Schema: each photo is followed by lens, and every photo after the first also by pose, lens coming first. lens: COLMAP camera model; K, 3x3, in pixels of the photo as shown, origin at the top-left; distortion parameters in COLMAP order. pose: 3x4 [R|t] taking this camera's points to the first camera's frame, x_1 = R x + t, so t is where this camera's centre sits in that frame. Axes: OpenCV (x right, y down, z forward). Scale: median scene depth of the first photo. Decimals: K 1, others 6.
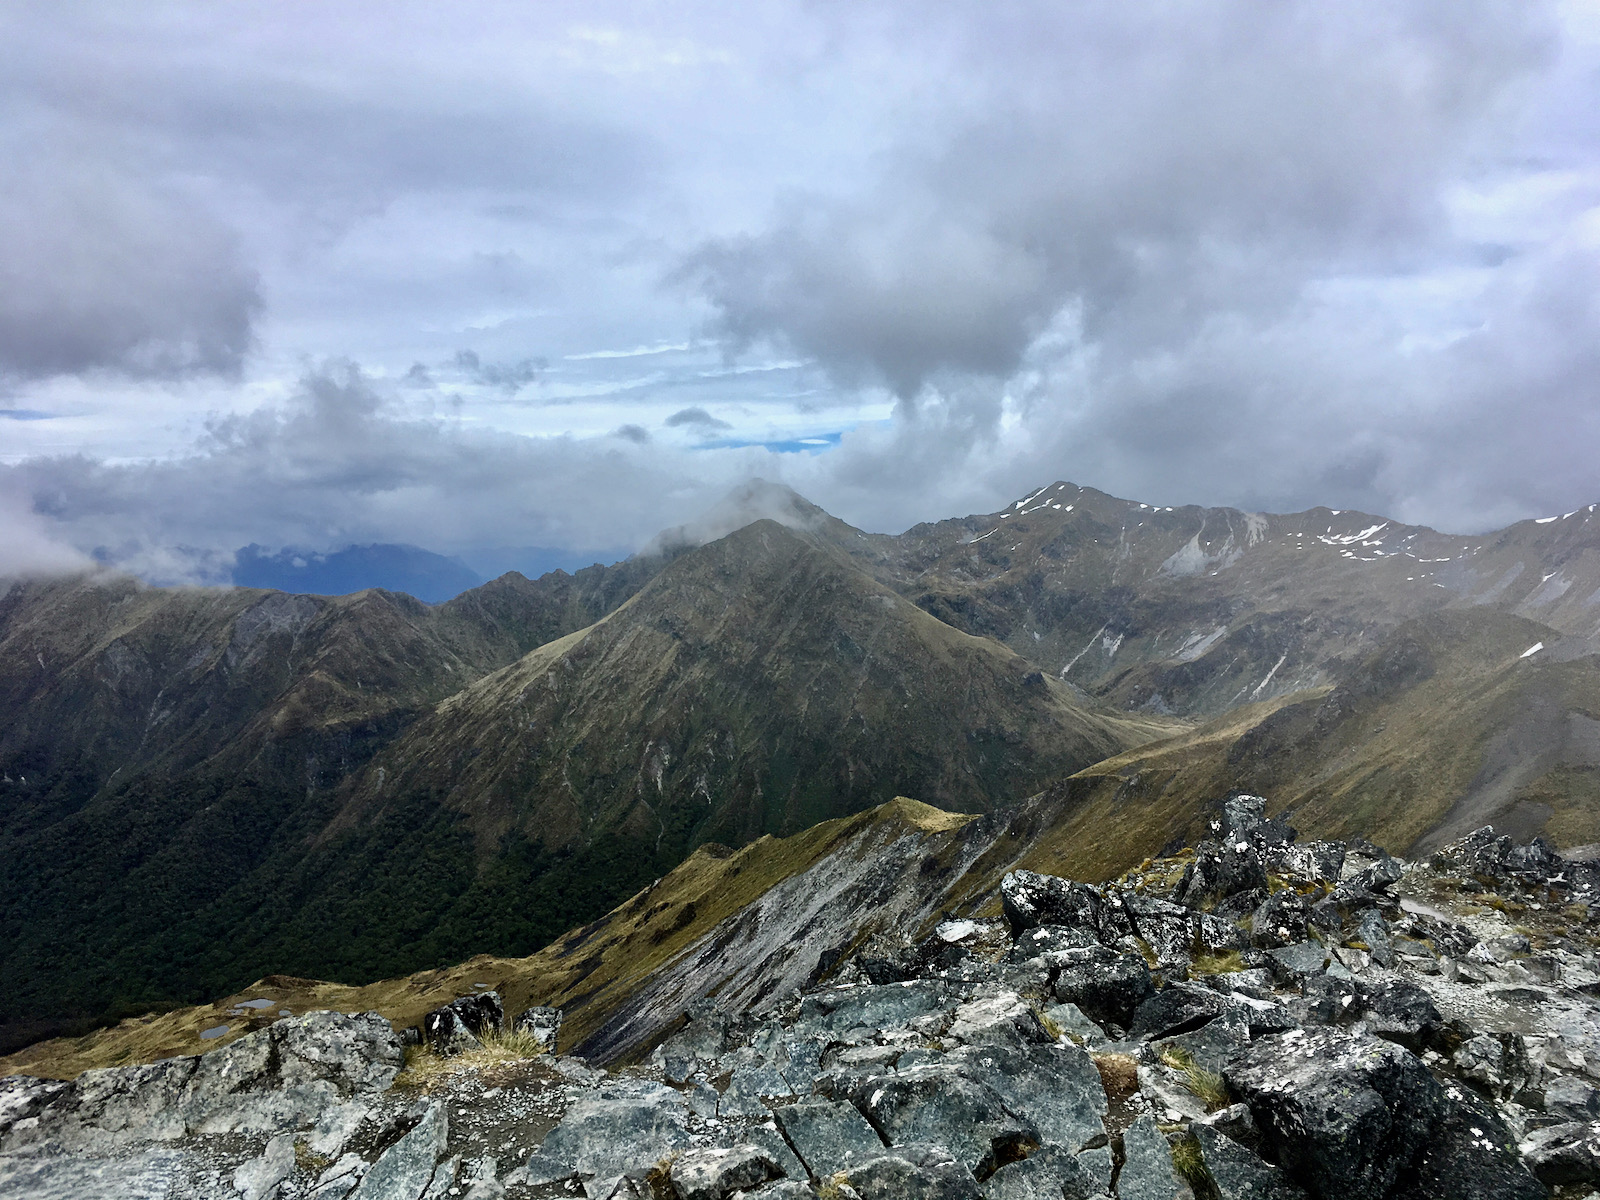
lens RADIAL K [[1350.3, 0, 789.4], [0, 1350.3, 605.1], [0, 0, 1]] dist [0.074538, -0.078463]
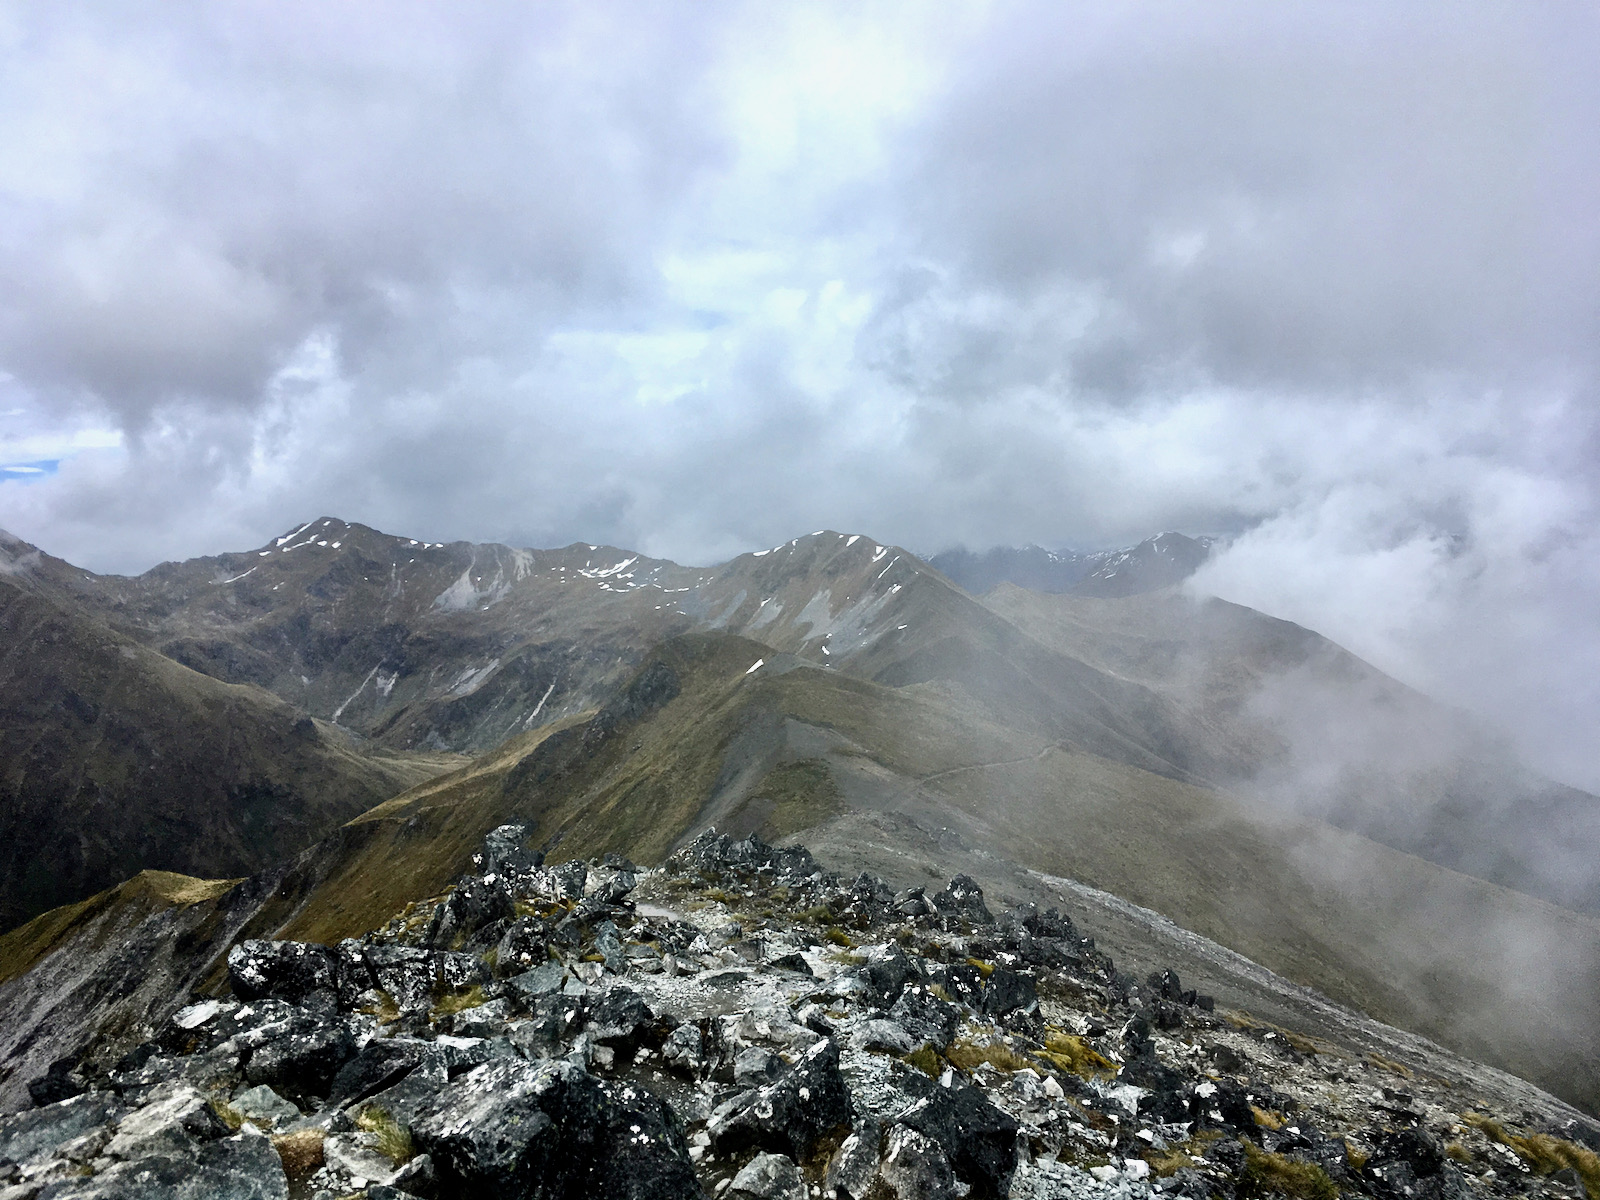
lens RADIAL K [[1350.3, 0, 796.3], [0, 1350.3, 590.1], [0, 0, 1]] dist [0.074538, -0.078463]
pose [[0.863411, -0.025095, 0.503877, 0.007289], [0.044167, 0.998687, -0.025944, -0.000714], [-0.502564, 0.044656, 0.863386, -0.001227]]
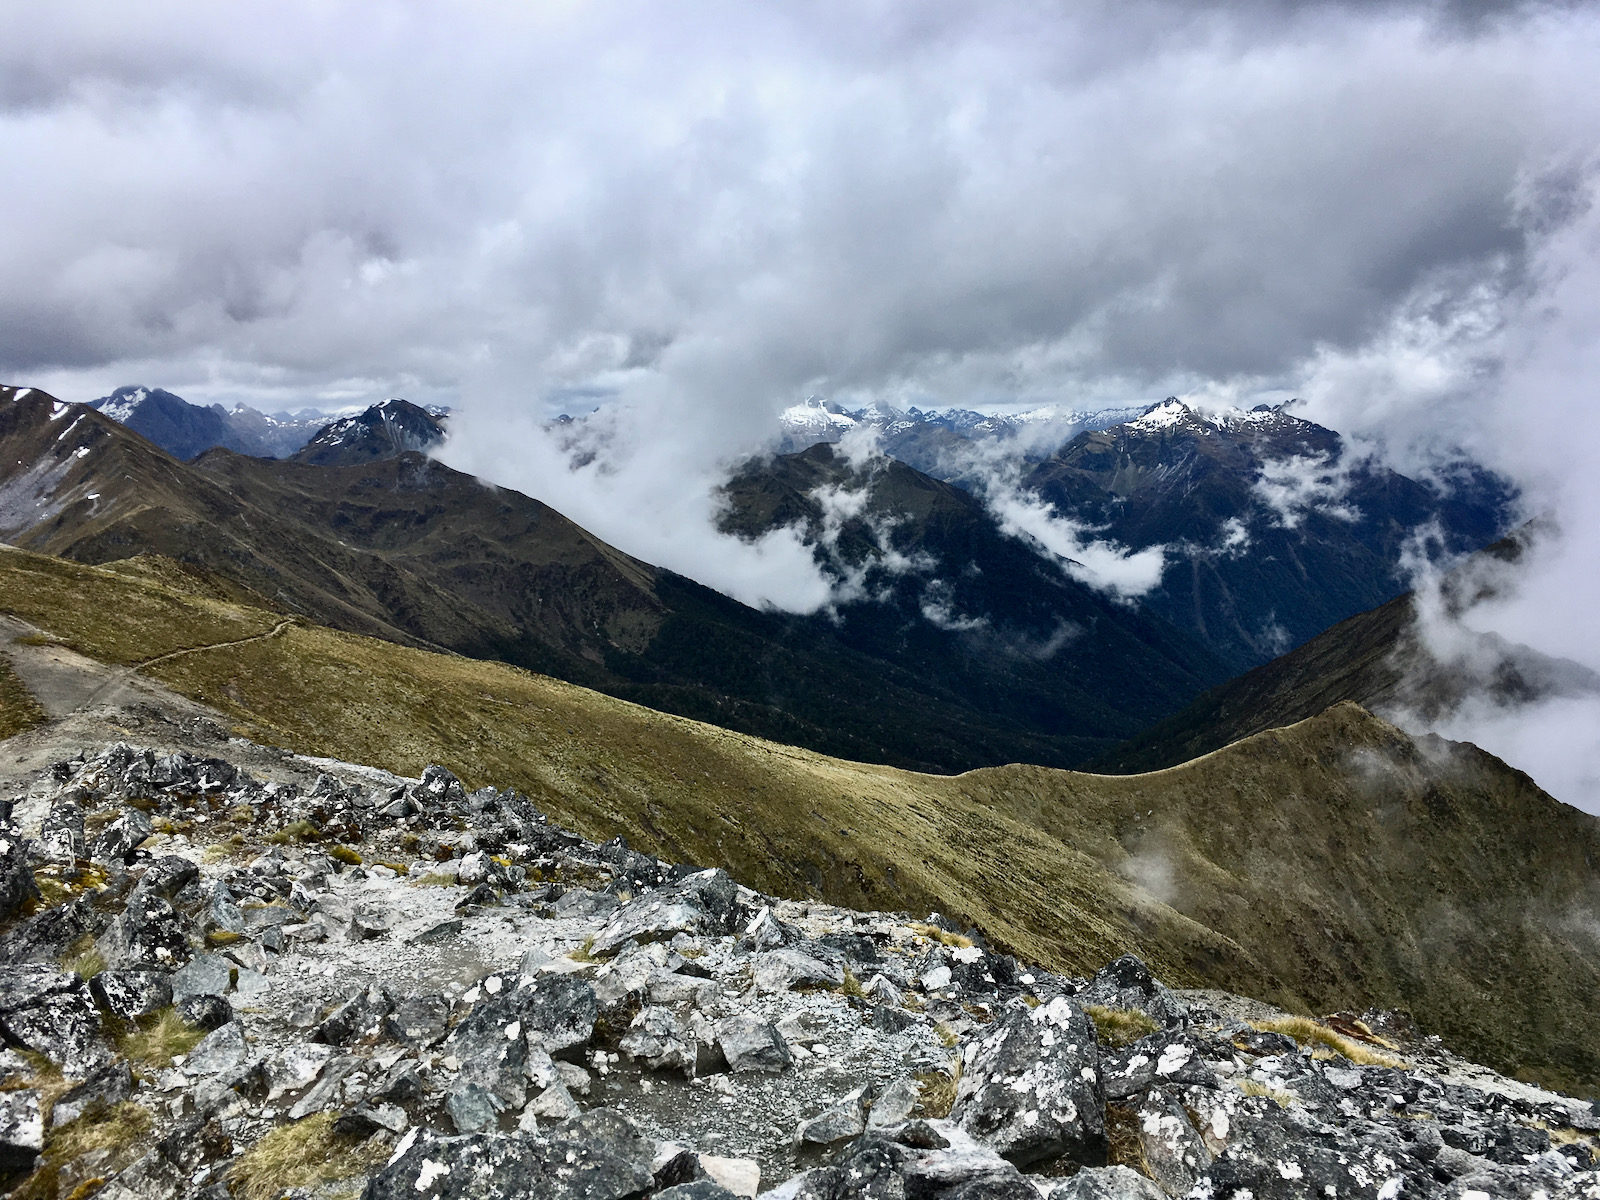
lens RADIAL K [[1350.3, 0, 790.3], [0, 1350.3, 594.5], [0, 0, 1]] dist [0.074538, -0.078463]
pose [[0.466374, -0.104583, 0.878384, -0.024515], [0.040110, 0.994465, 0.097108, -0.000459], [-0.883678, -0.010057, 0.467987, 0.102657]]
